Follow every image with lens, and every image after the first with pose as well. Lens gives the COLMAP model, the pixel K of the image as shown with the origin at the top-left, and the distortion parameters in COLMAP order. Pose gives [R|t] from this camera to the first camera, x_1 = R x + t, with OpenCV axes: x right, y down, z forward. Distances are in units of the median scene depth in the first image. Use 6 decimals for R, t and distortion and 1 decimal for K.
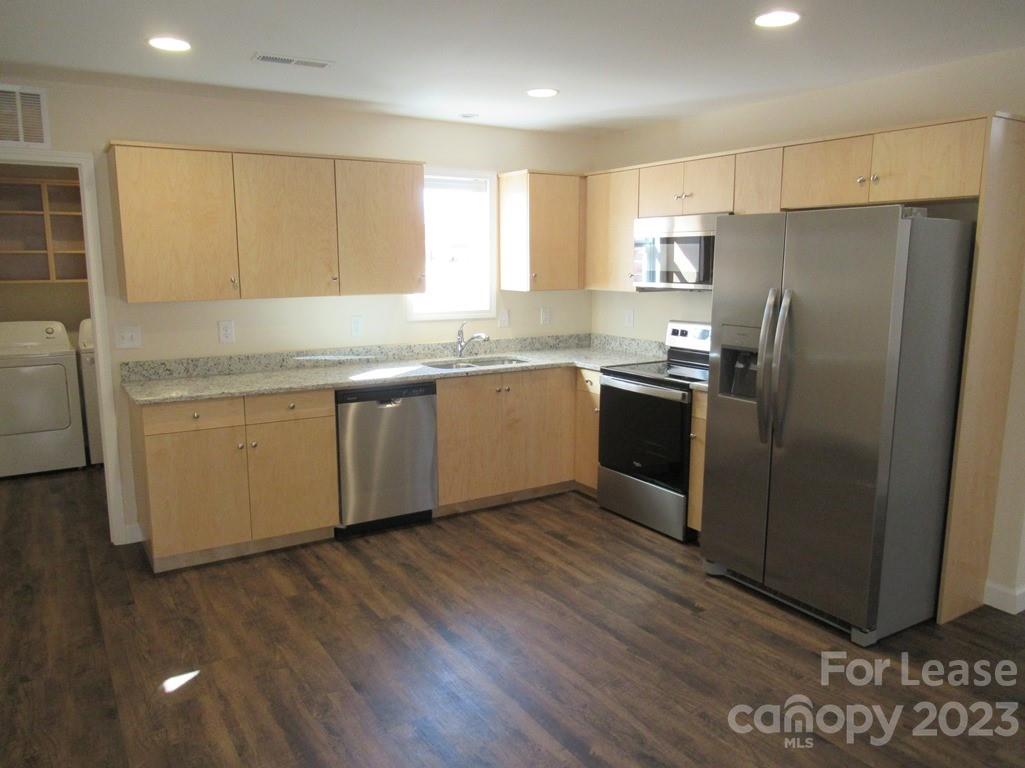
lens RADIAL K [[772.1, 0, 509.2], [0, 772.1, 385.3], [0, 0, 1]] dist [-0.013489, 0.005721]
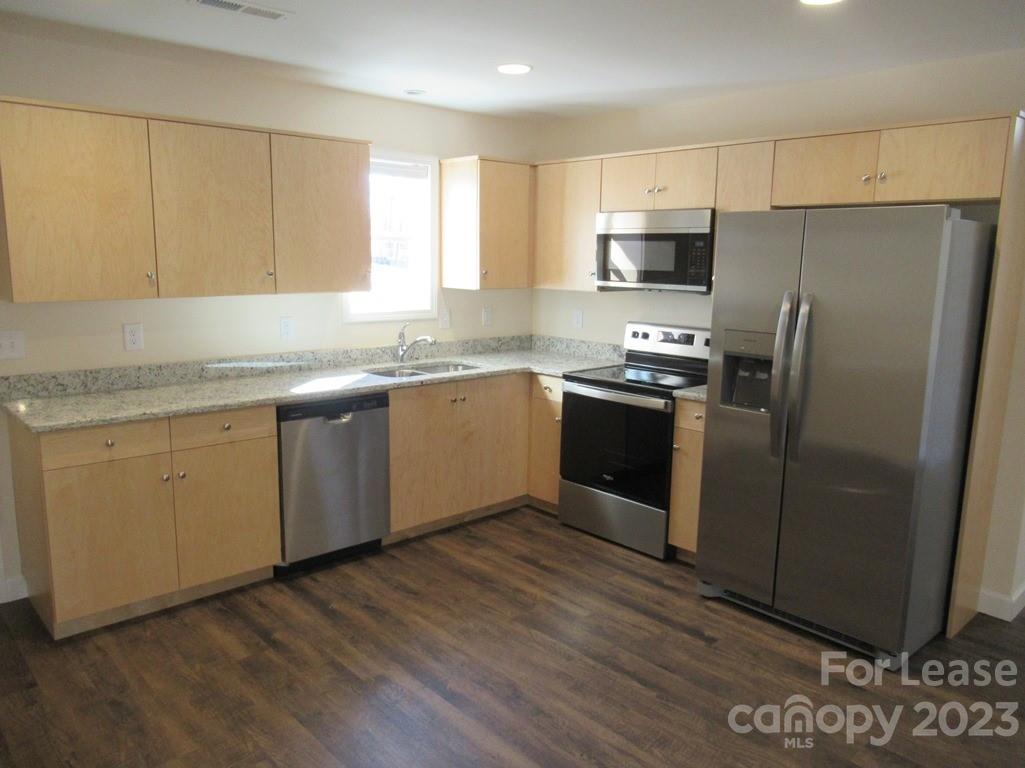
lens RADIAL K [[772.1, 0, 512.1], [0, 772.1, 385.1], [0, 0, 1]] dist [-0.013489, 0.005721]
pose [[0.982646, -0.014980, 0.184886, -0.131322], [0.013628, 0.999870, 0.008582, -0.020788], [-0.184991, -0.005914, 0.982722, 0.121603]]
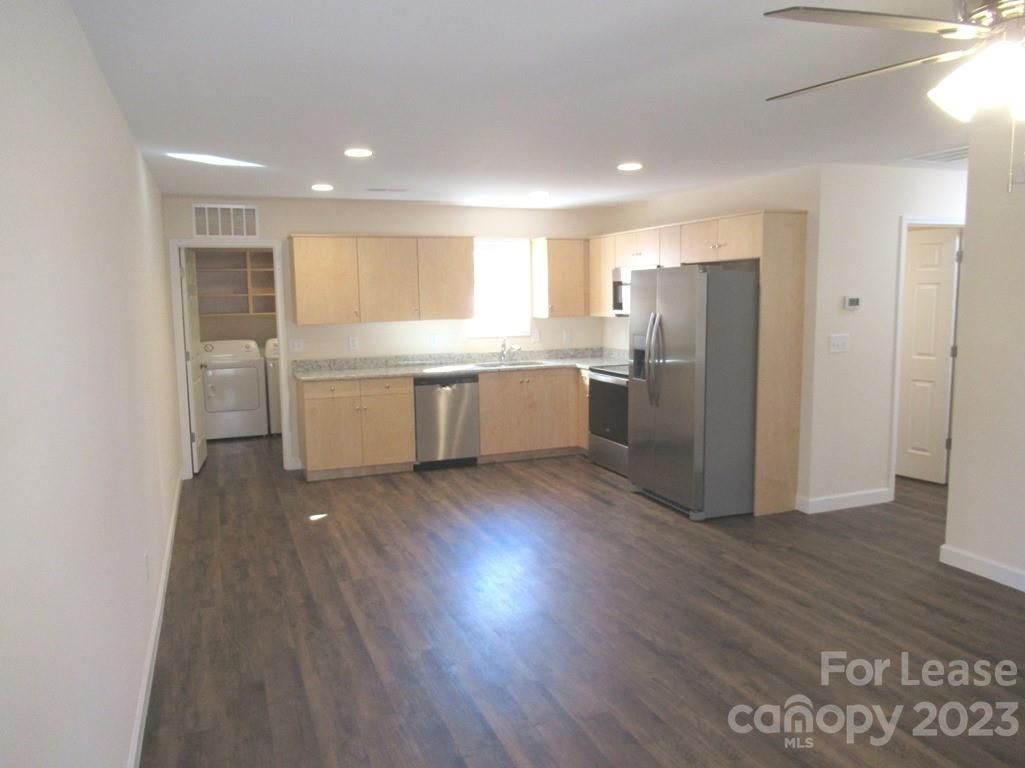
lens RADIAL K [[772.1, 0, 512.7], [0, 772.1, 386.1], [0, 0, 1]] dist [-0.013489, 0.005721]
pose [[0.983512, 0.008756, -0.180633, 0.285894], [-0.016212, 0.999075, -0.039841, 0.089023], [0.180117, 0.042112, 0.982743, -0.592667]]
